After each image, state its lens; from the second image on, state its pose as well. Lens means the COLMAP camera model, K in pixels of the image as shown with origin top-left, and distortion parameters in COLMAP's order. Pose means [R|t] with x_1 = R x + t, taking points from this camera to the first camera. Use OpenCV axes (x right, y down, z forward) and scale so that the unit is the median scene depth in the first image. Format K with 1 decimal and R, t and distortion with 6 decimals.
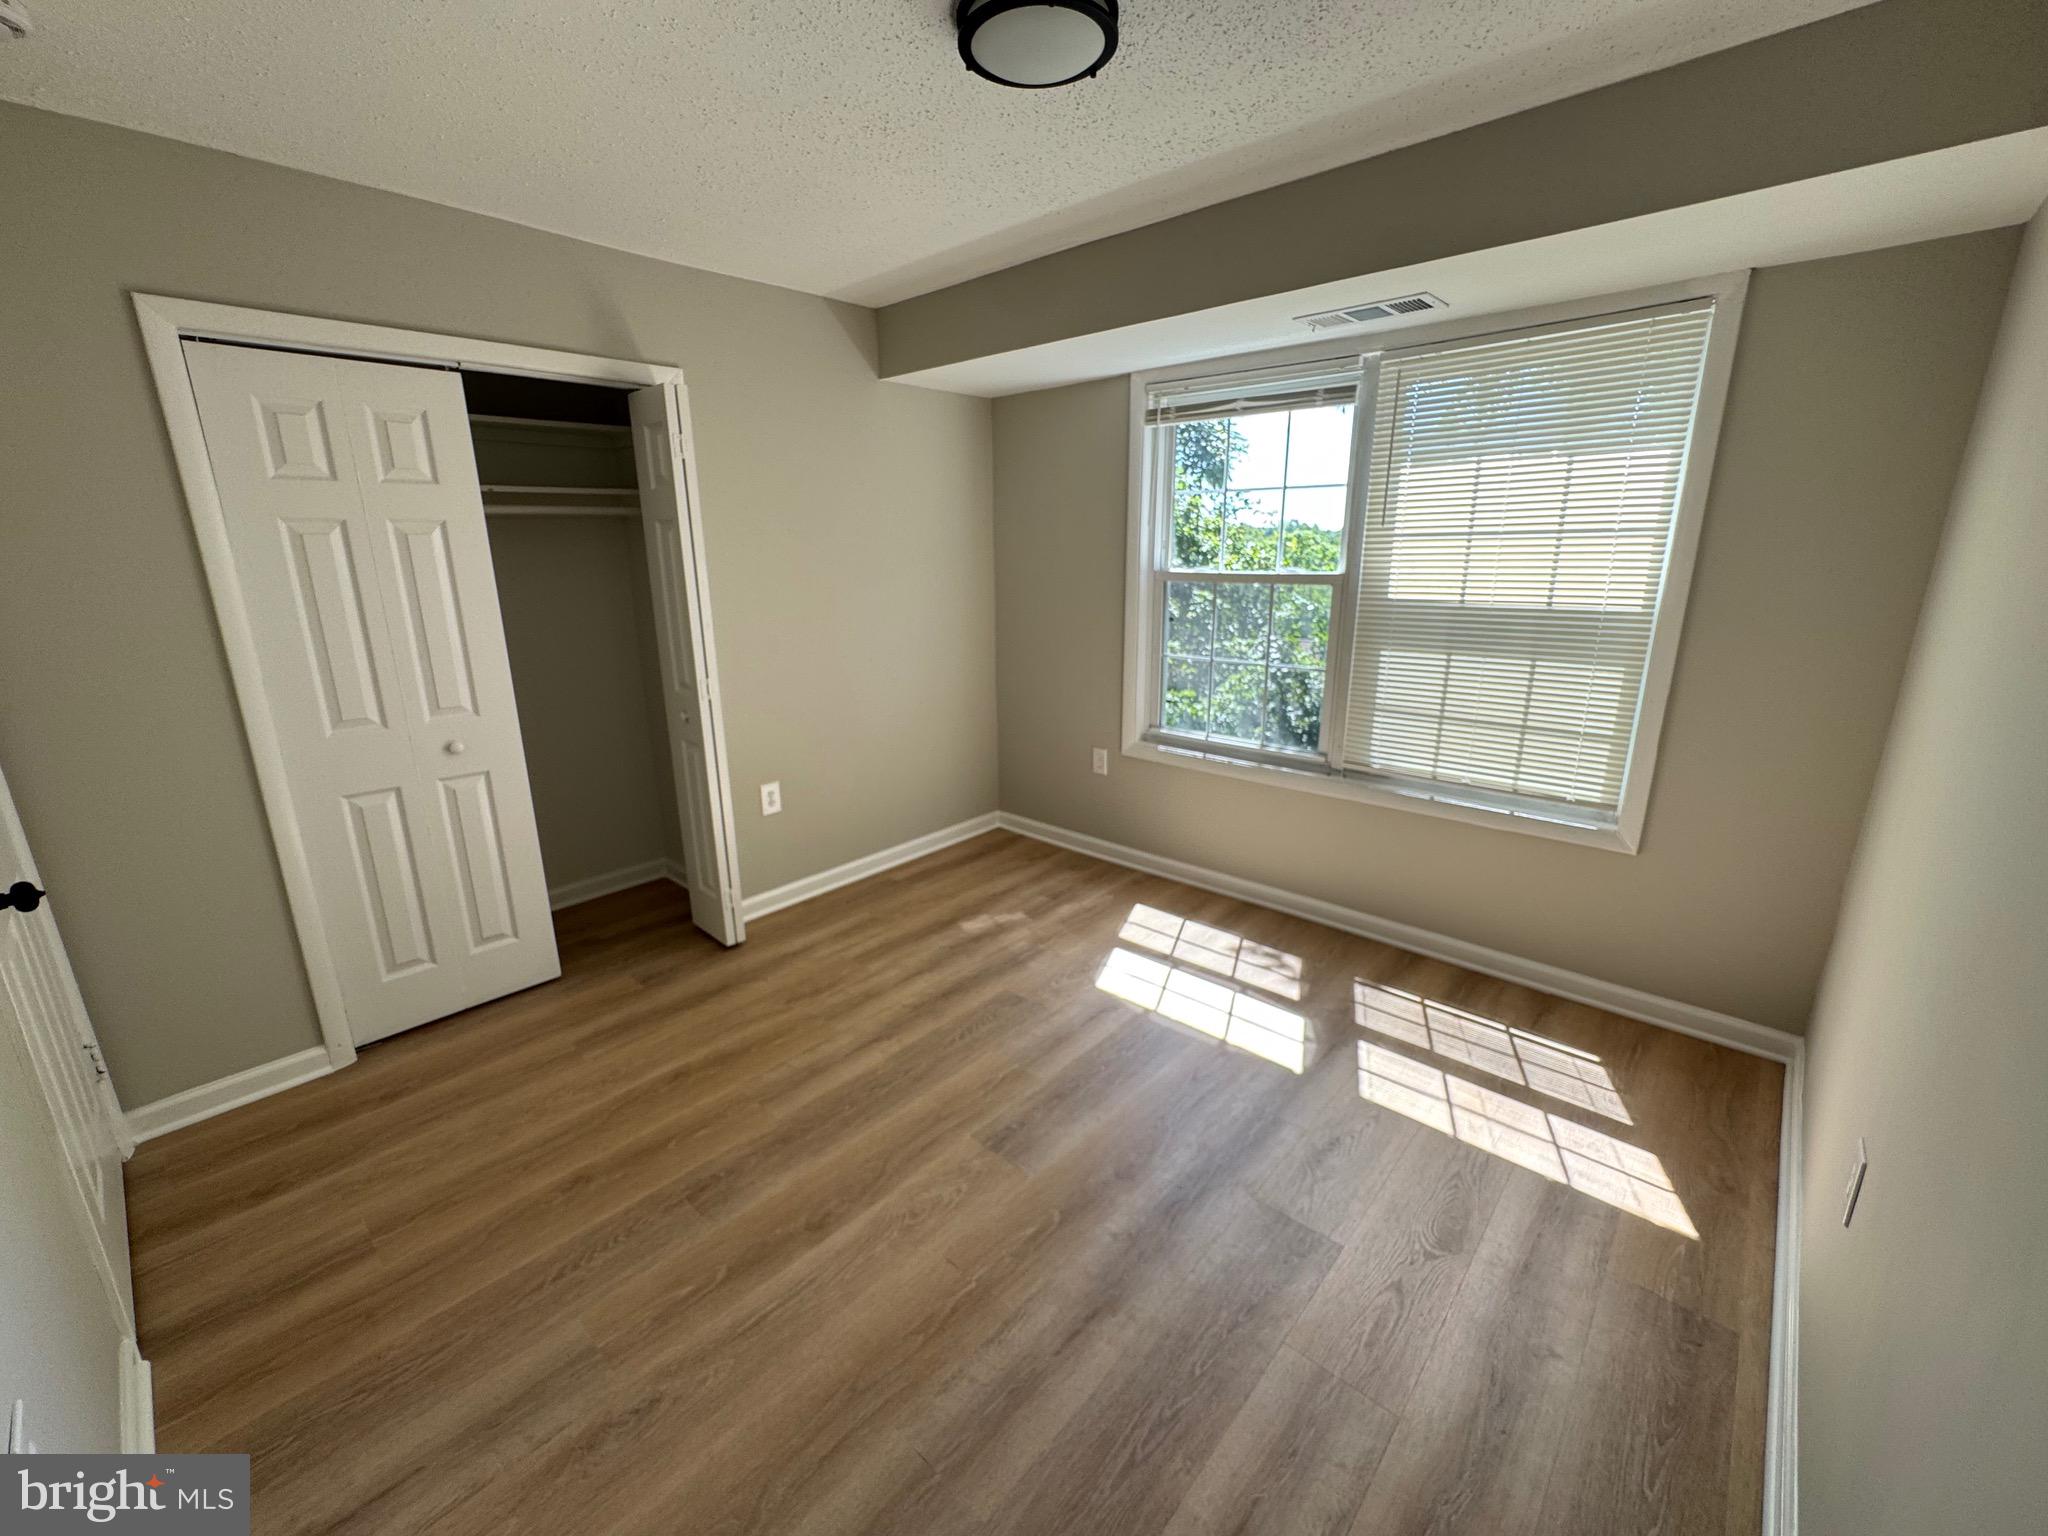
lens RADIAL K [[821.7, 0, 1024.0], [0, 821.7, 768.0], [0, 0, 1]] dist [-0.010957, 0.000339]
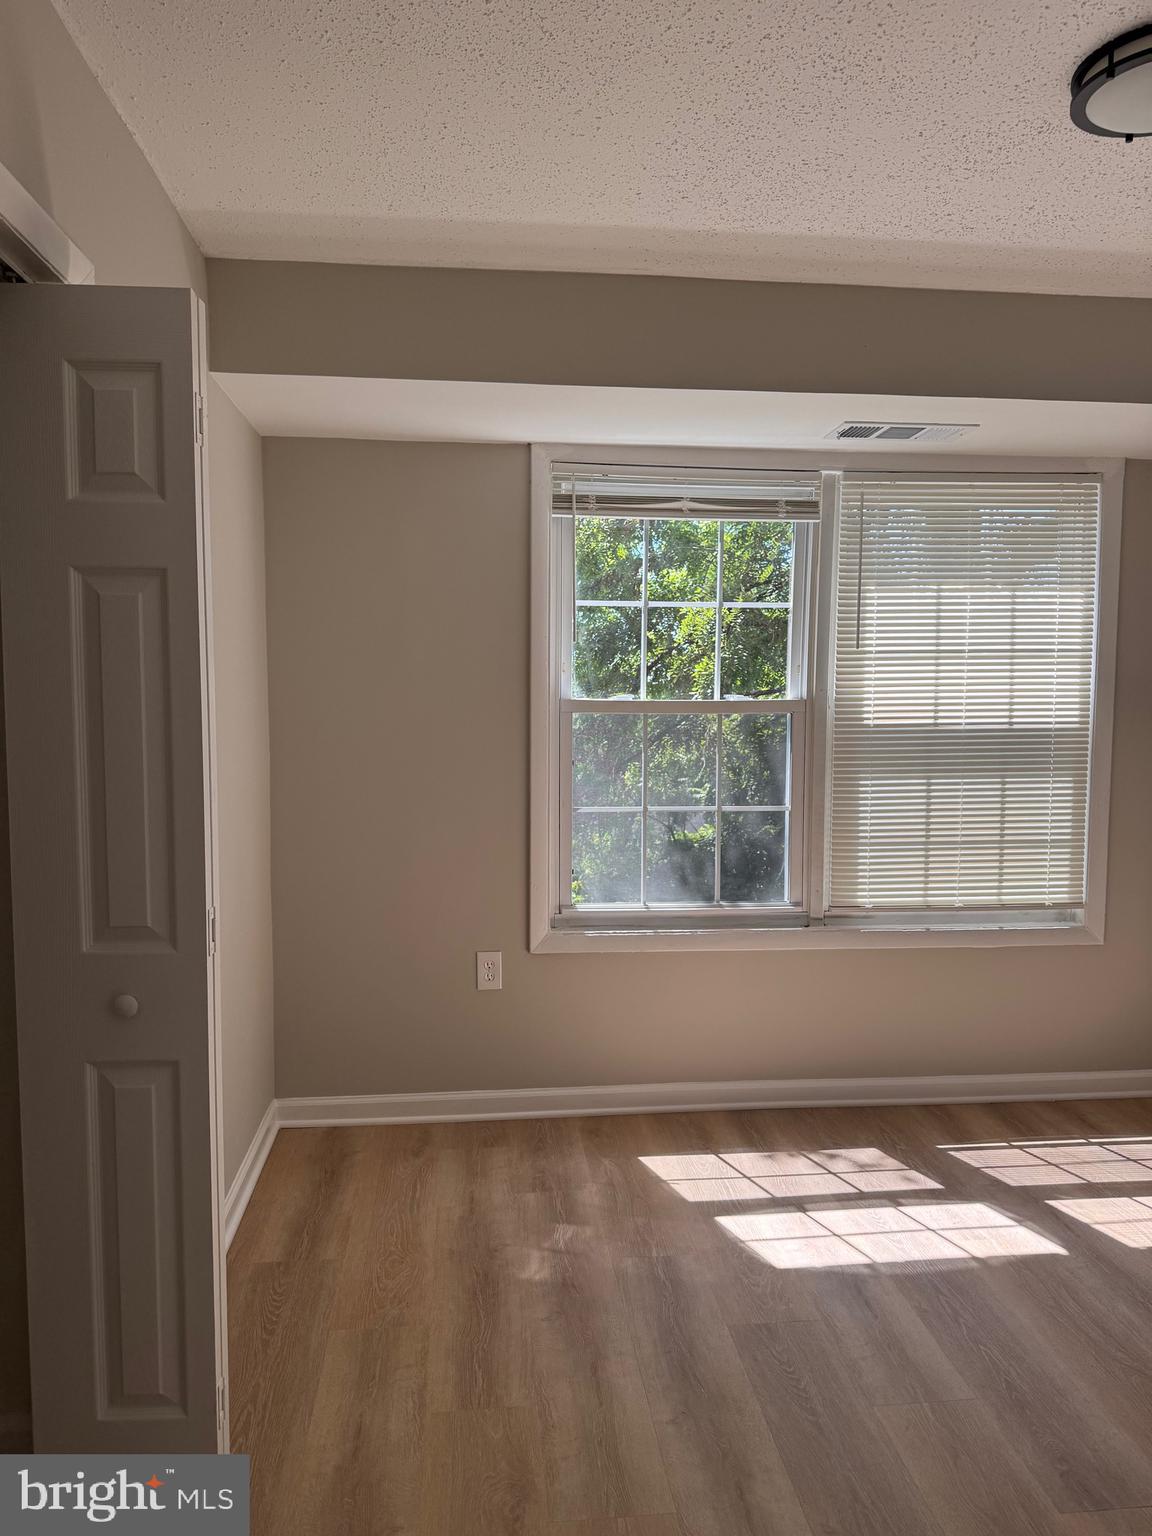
lens RADIAL K [[1082.6, 0, 580.9], [0, 1082.6, 777.7], [0, 0, 1]] dist [0.161841, -0.328143]
pose [[0.665252, -0.050721, 0.744894, -0.706352], [0.185516, 0.977630, -0.099113, -0.083208], [-0.723204, 0.204125, 0.659780, 0.420716]]
